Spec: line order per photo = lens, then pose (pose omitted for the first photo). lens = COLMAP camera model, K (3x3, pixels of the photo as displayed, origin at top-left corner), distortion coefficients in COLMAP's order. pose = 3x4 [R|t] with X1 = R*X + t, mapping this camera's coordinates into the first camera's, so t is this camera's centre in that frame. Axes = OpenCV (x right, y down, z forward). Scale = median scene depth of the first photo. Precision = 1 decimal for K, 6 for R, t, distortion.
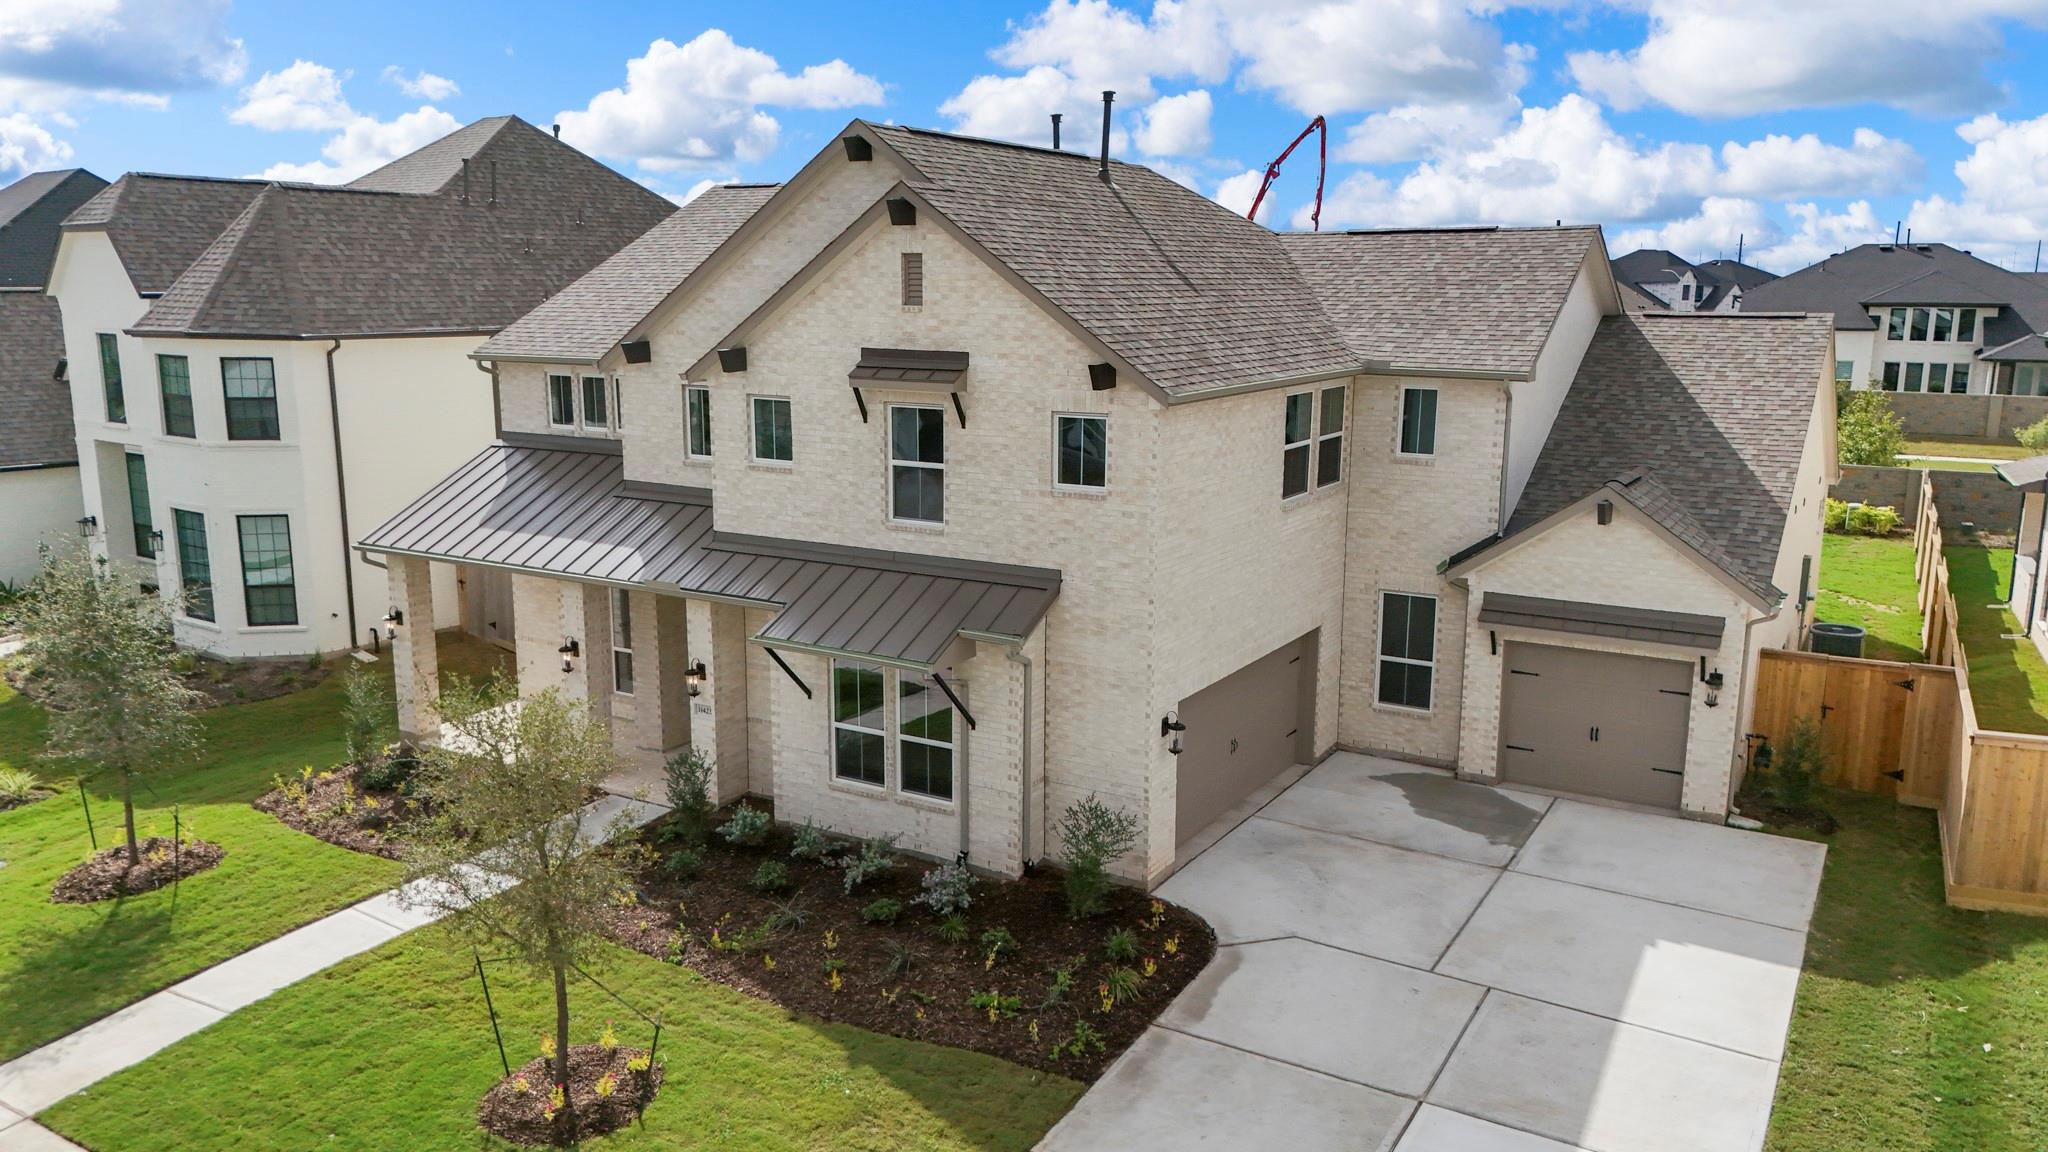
lens RADIAL K [[1500.3, 0, 1026.2], [0, 1500.3, 612.8], [0, 0, 1]] dist [0.107577, -0.104453]
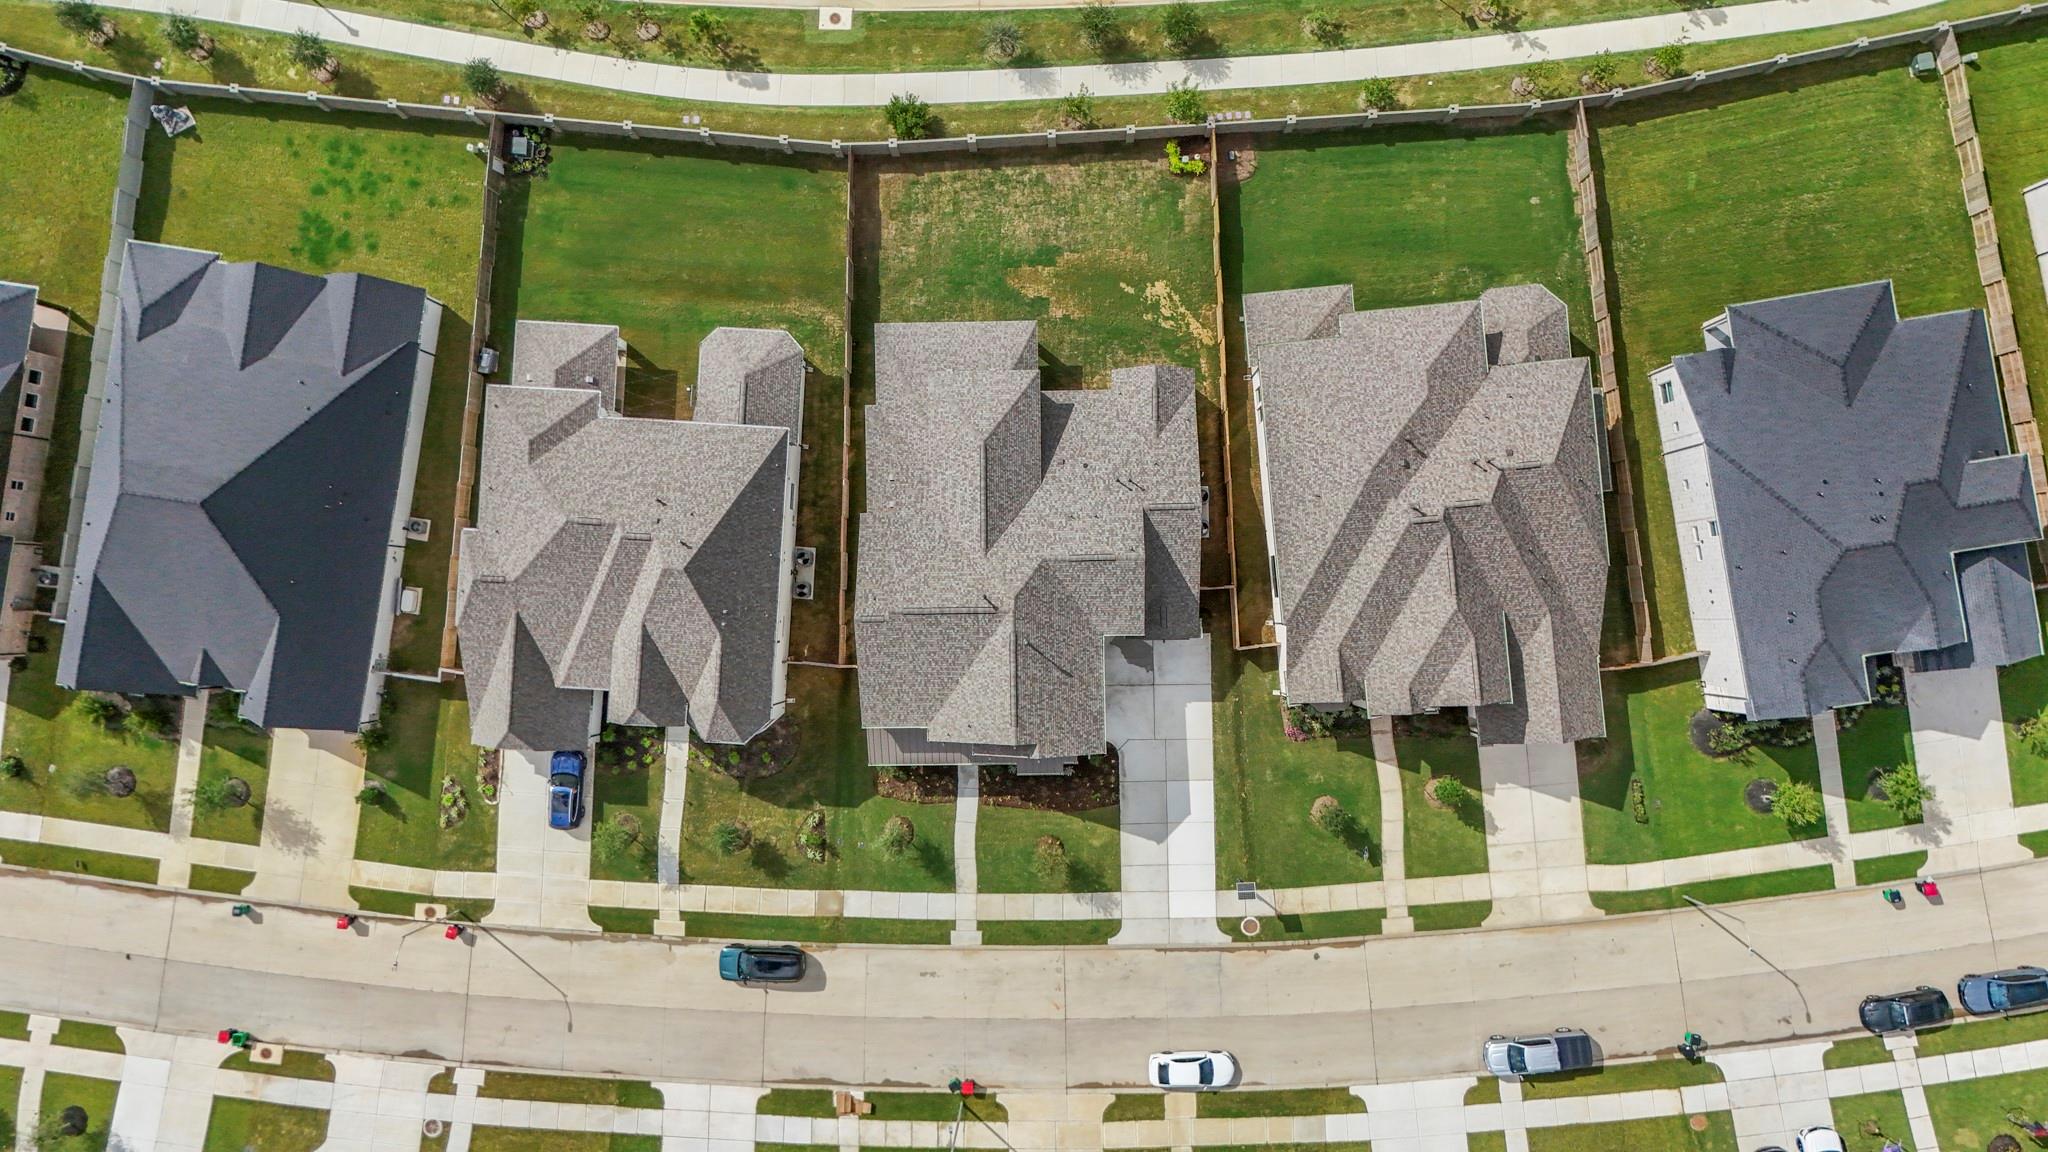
lens RADIAL K [[1500.3, 0, 1026.2], [0, 1500.3, 612.8], [0, 0, 1]] dist [0.107577, -0.104453]
pose [[0.853199, -0.521255, -0.018574, 0.184352], [0.142277, 0.198326, 0.969755, -4.493450], [-0.501805, -0.830036, 0.243374, 0.263917]]
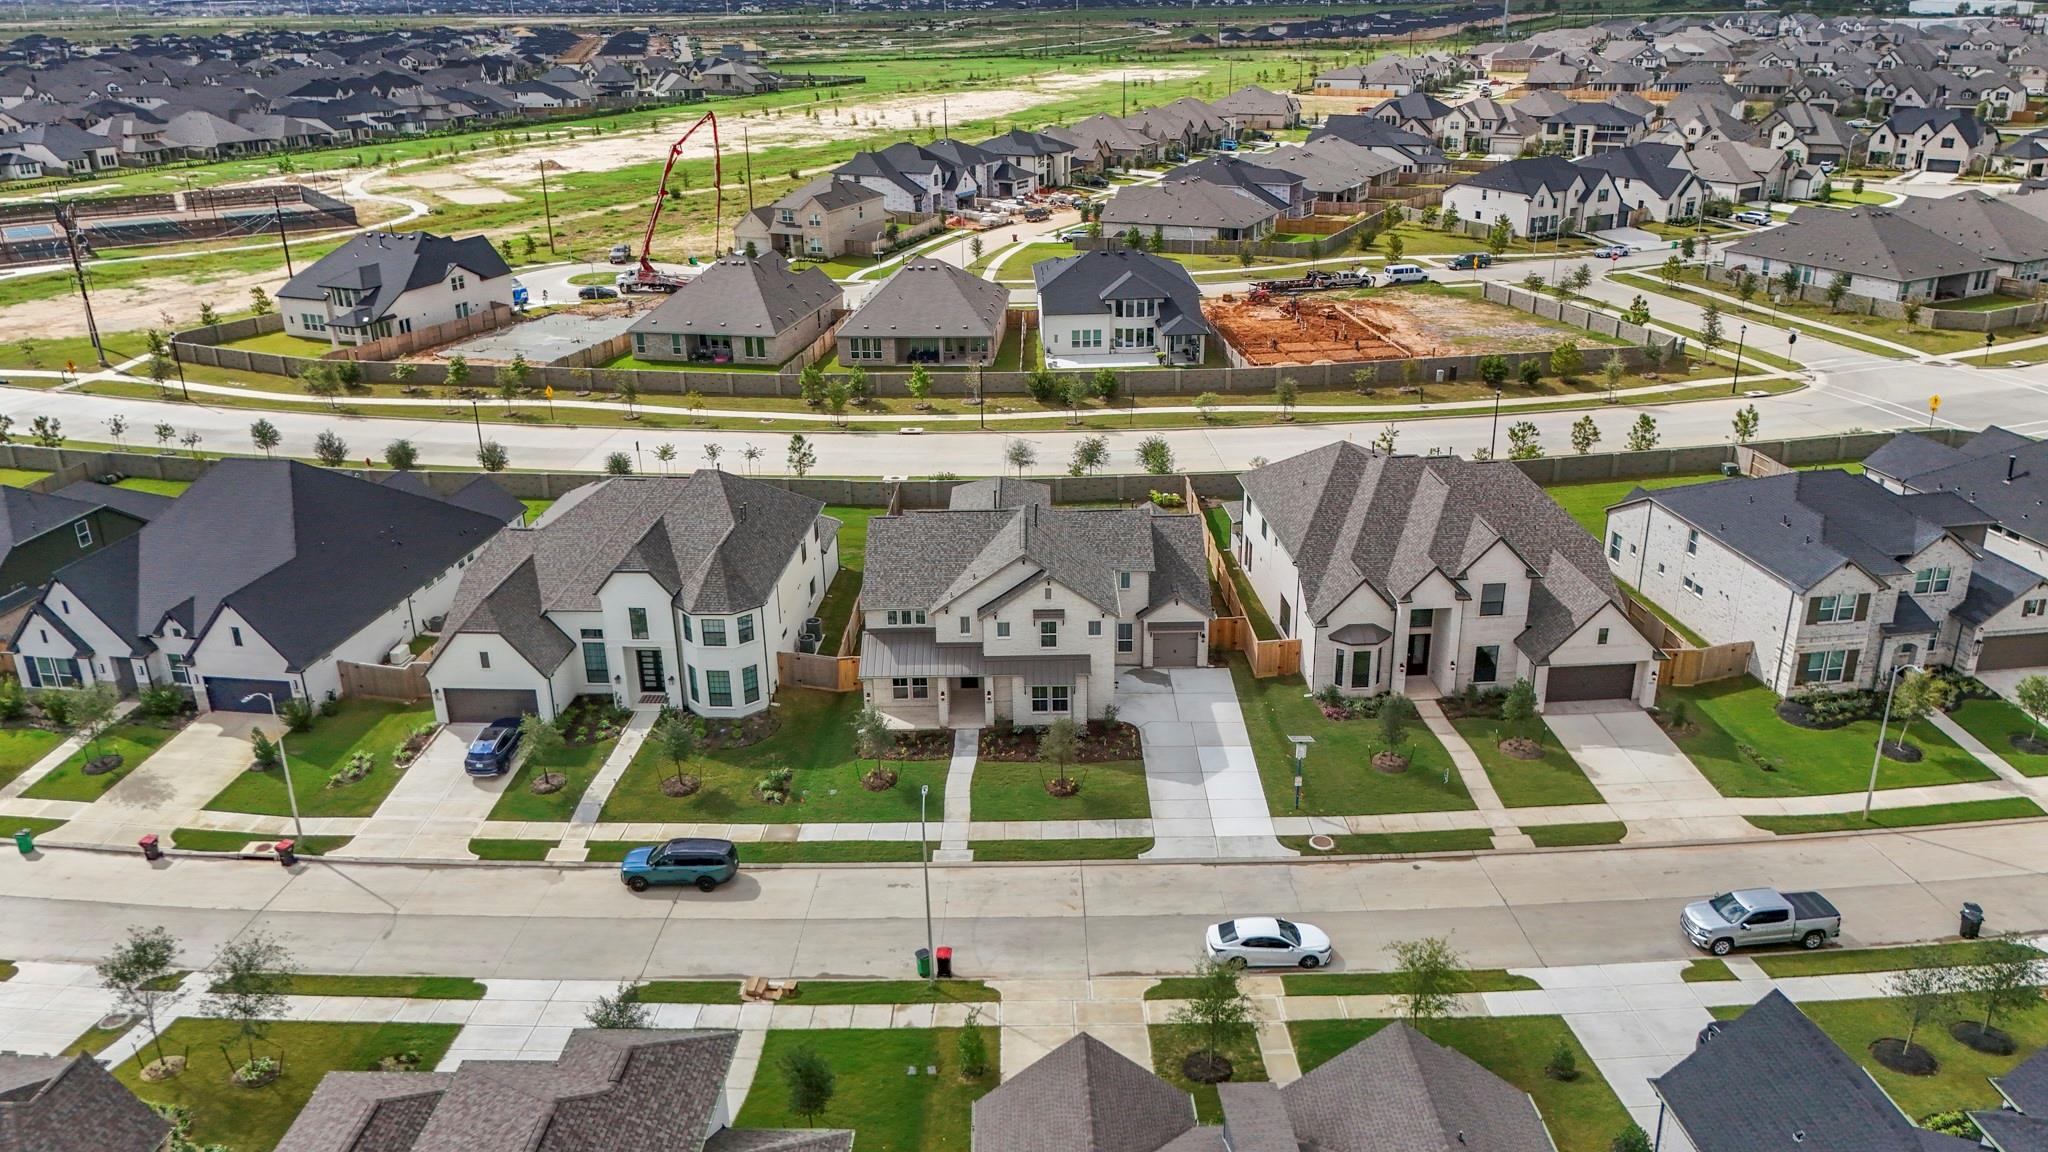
lens RADIAL K [[1500.3, 0, 1026.2], [0, 1500.3, 612.8], [0, 0, 1]] dist [0.107577, -0.104453]
pose [[0.860313, -0.216794, 0.461370, -1.994052], [0.129985, 0.968437, 0.212680, -1.030137], [-0.492916, -0.123001, 0.861339, -2.476125]]
